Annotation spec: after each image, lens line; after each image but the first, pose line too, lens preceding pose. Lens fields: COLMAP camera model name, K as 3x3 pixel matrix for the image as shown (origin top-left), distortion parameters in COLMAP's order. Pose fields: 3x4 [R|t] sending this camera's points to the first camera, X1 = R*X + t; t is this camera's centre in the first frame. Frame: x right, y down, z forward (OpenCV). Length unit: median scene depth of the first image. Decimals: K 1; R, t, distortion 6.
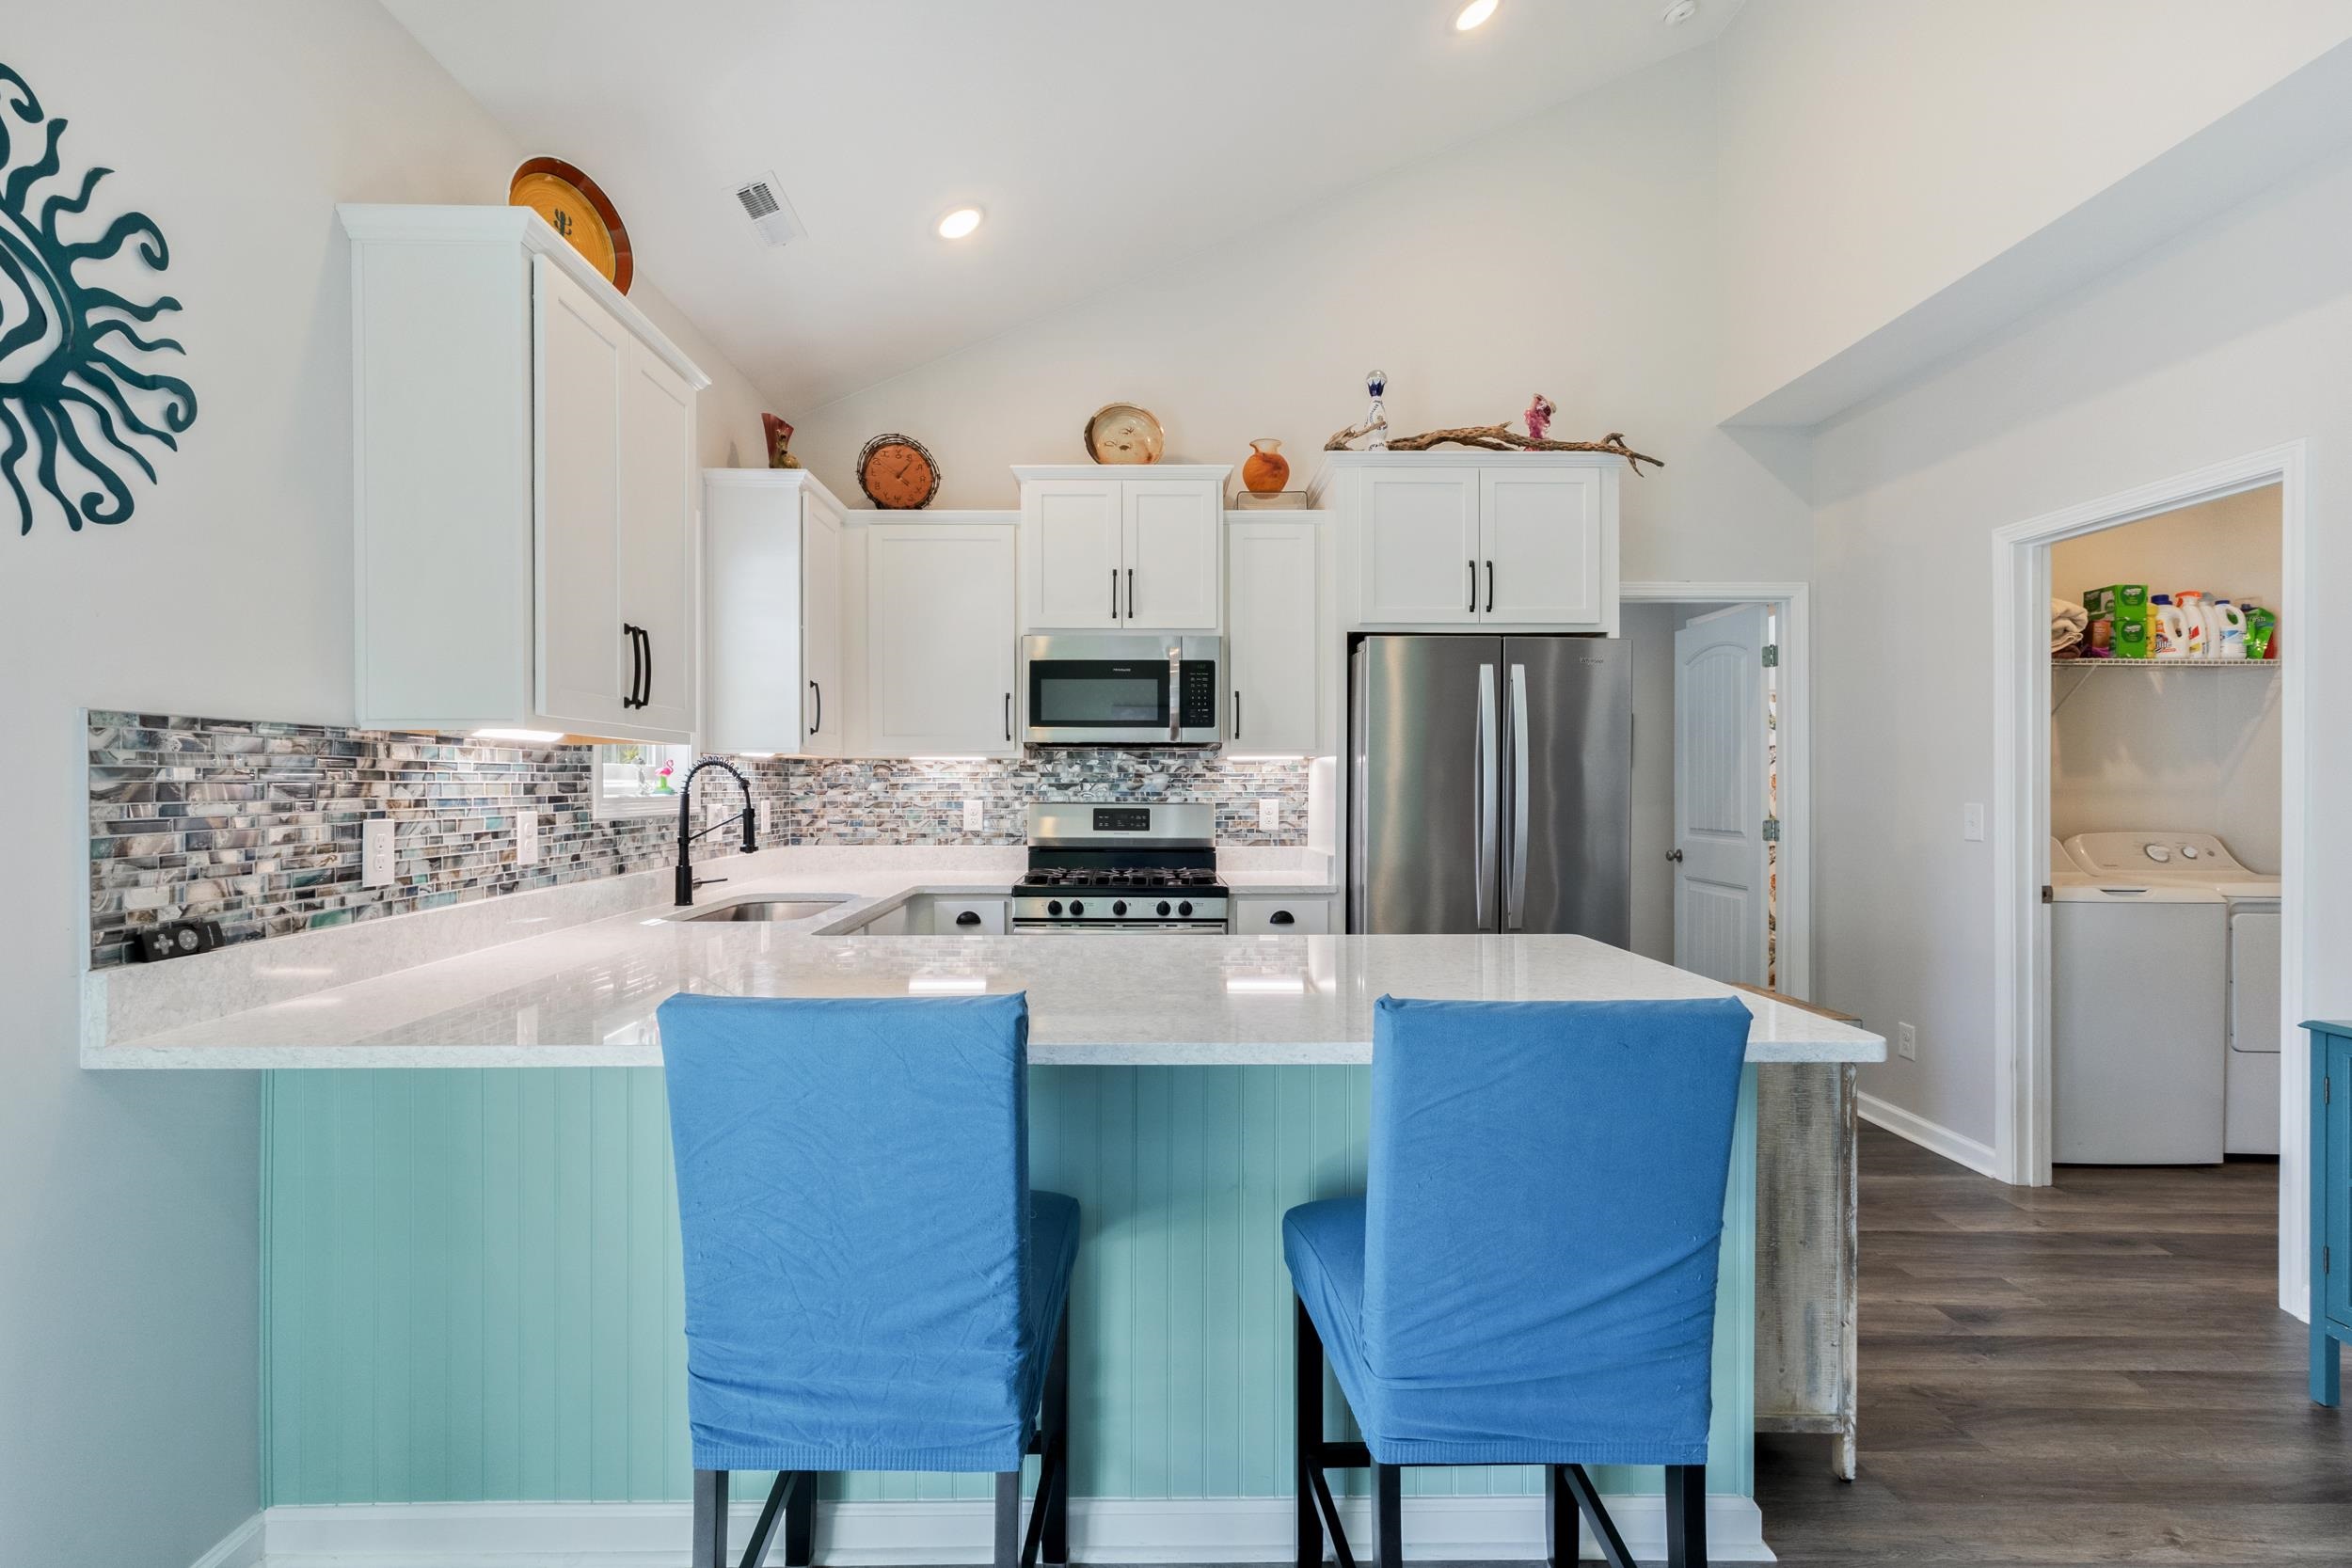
lens RADIAL K [[1088.0, 0, 1141.6], [0, 1088.0, 788.2], [0, 0, 1]] dist [0.005032, -0.000817]
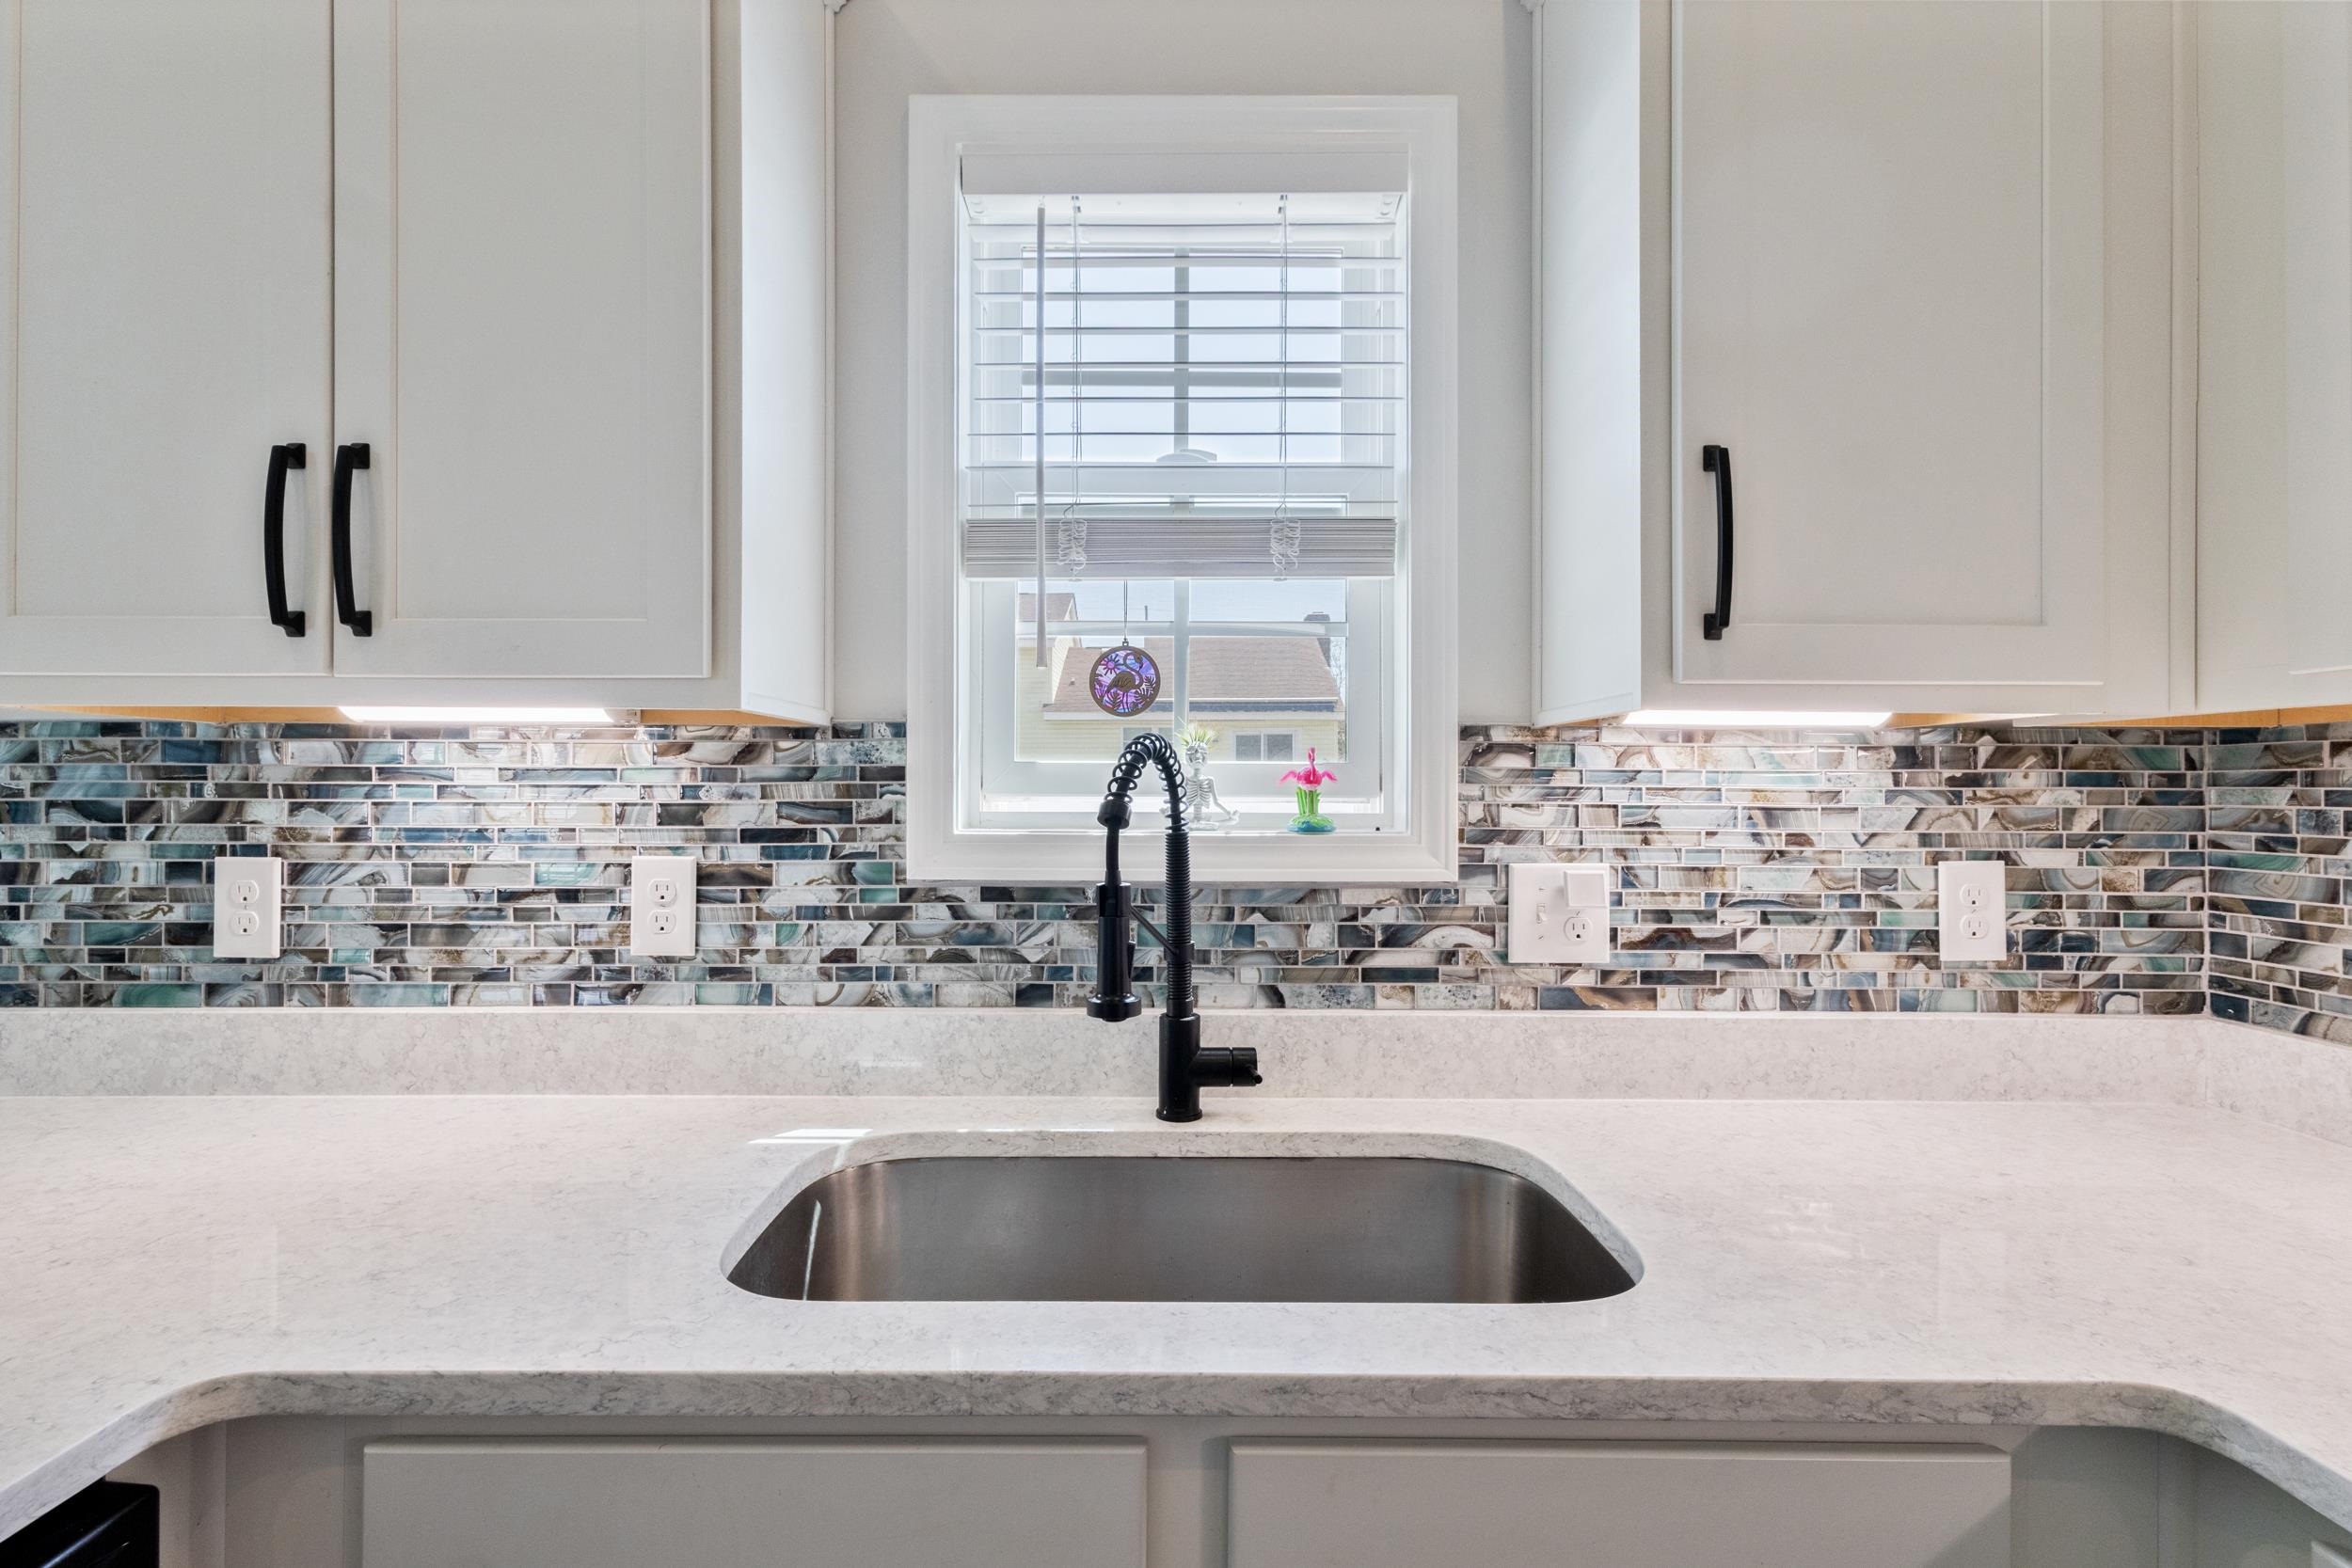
lens RADIAL K [[1088.0, 0, 1170.7], [0, 1088.0, 781.4], [0, 0, 1]] dist [0.005032, -0.000817]
pose [[-0.003035, -0.003815, -0.999988, -0.033036], [-0.007851, 0.999962, -0.003791, -0.015210], [0.999965, 0.007840, -0.003065, 1.248298]]
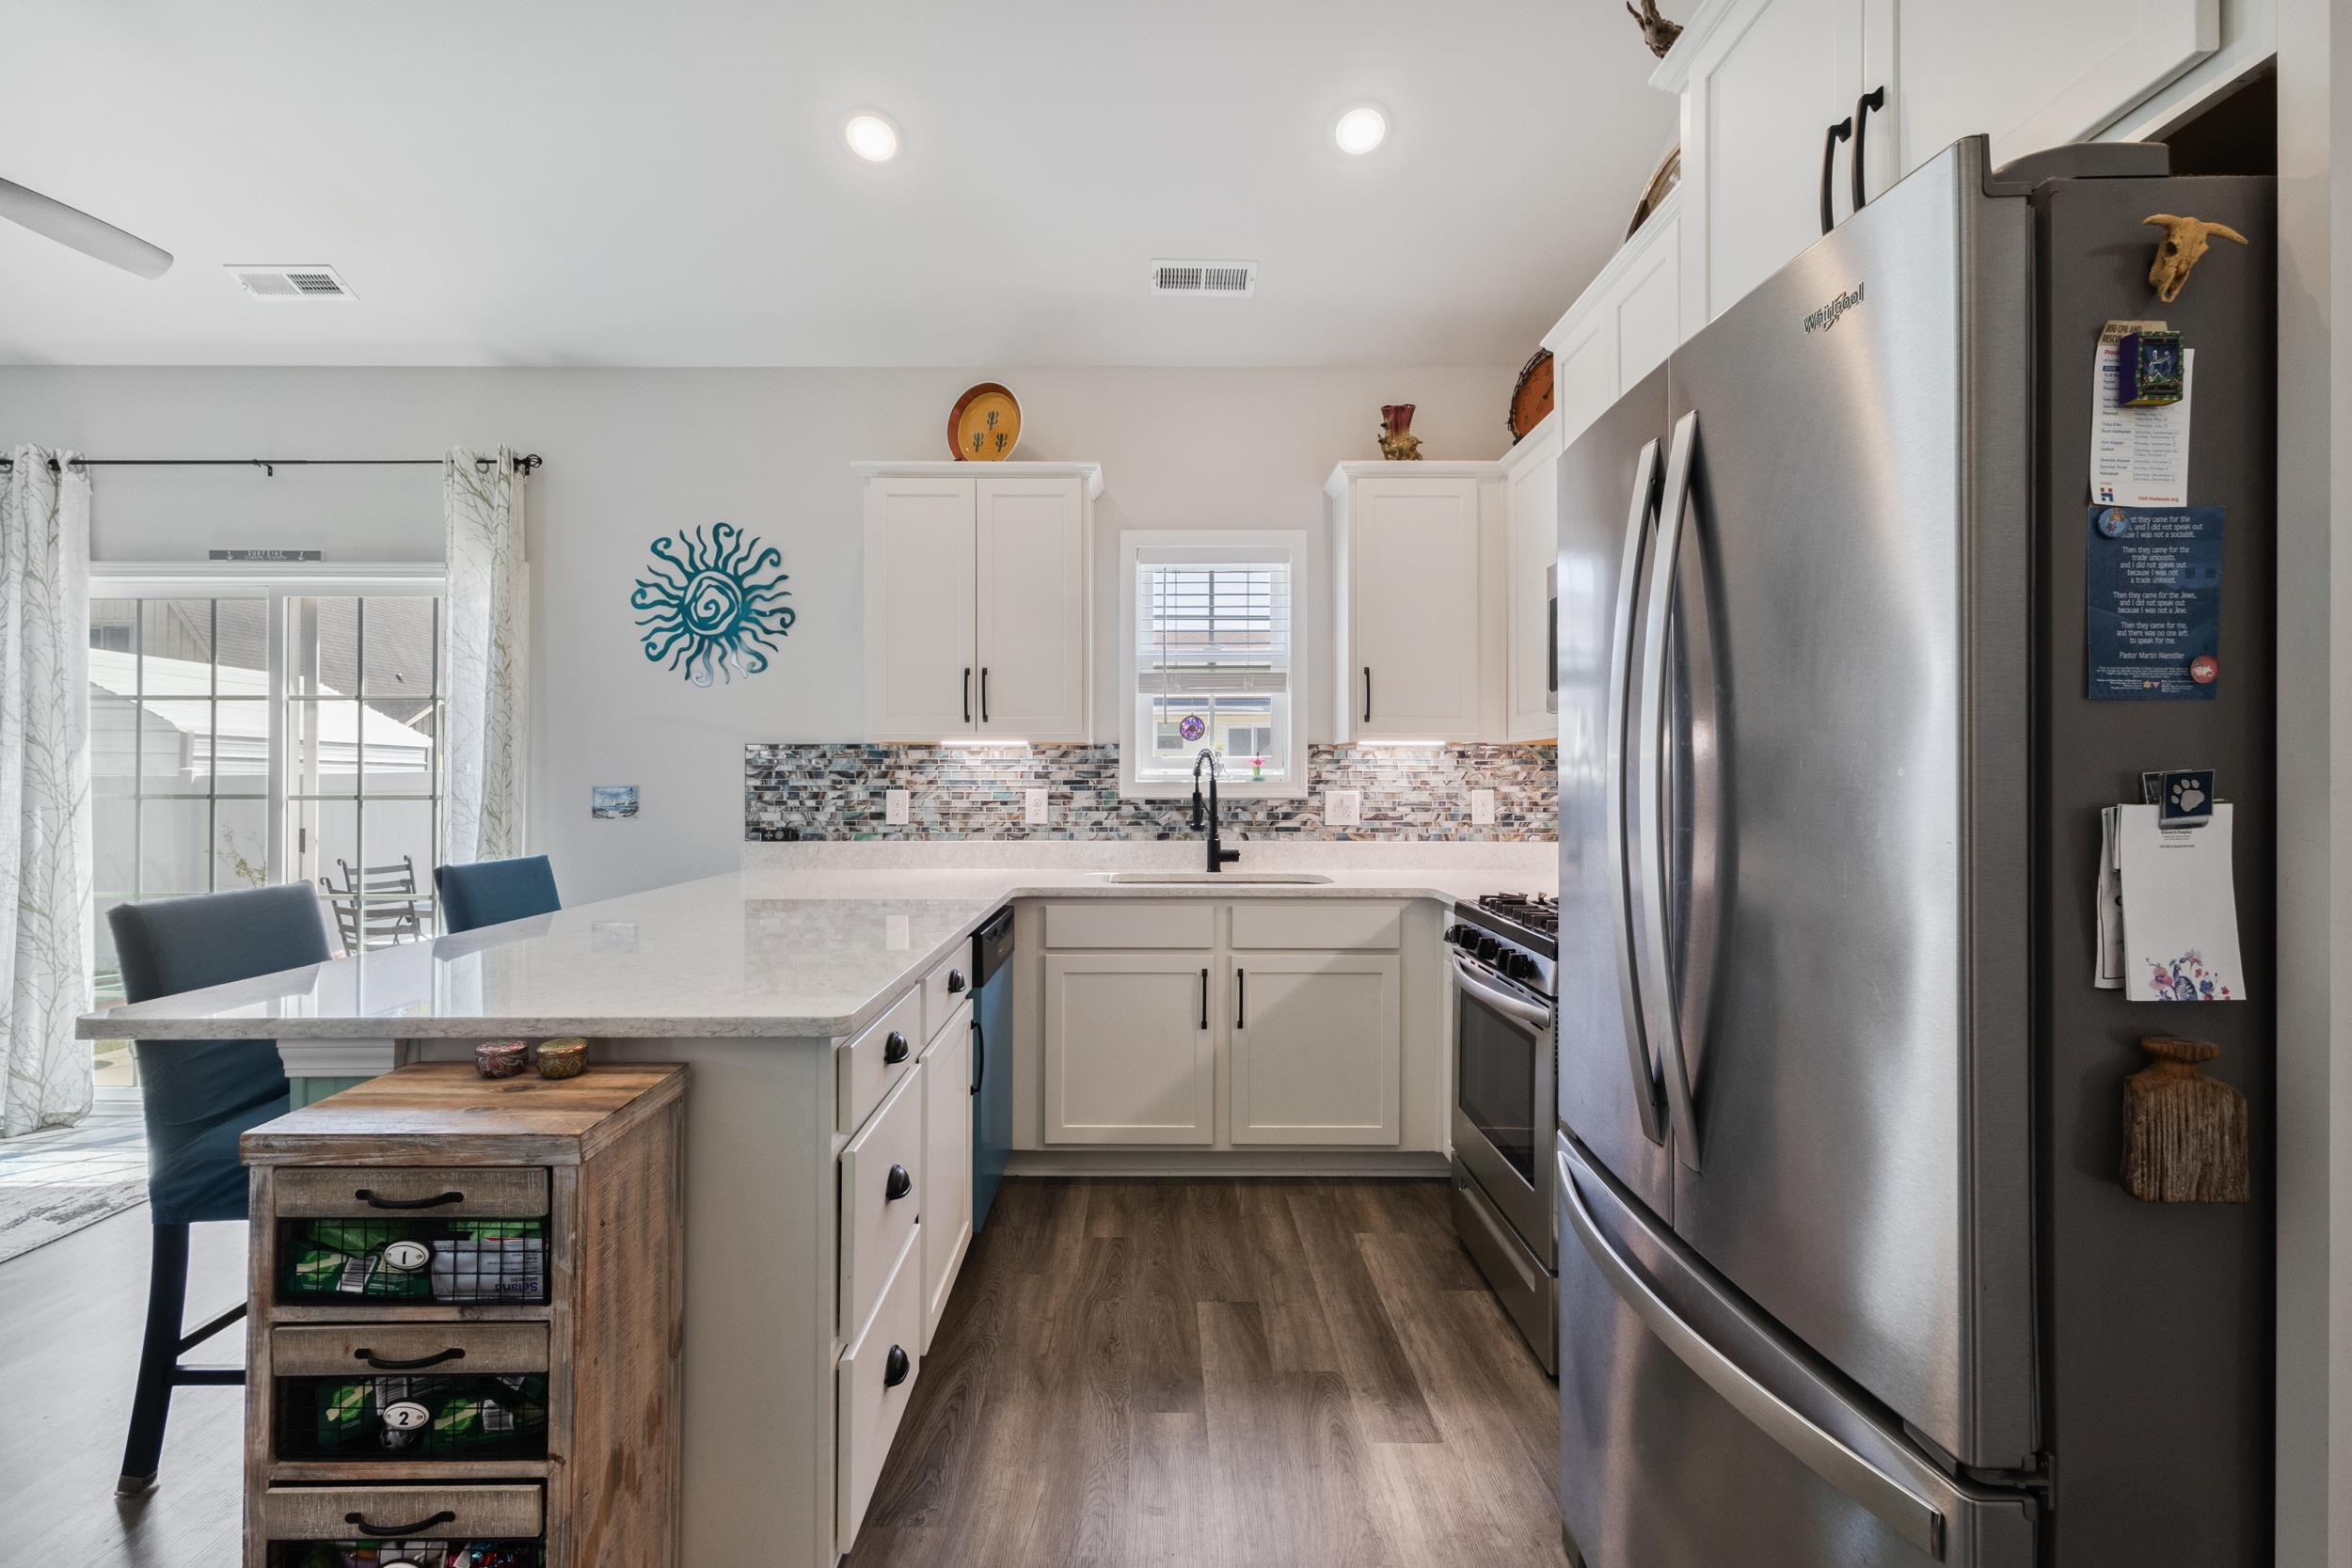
lens RADIAL K [[1088.0, 0, 1156.5], [0, 1088.0, 774.5], [0, 0, 1]] dist [0.005032, -0.000817]
pose [[-0.010013, -0.004739, -0.999939, 0.992166], [-0.005444, 0.999974, -0.004685, 0.006127], [0.999935, 0.005397, -0.010038, 1.186353]]
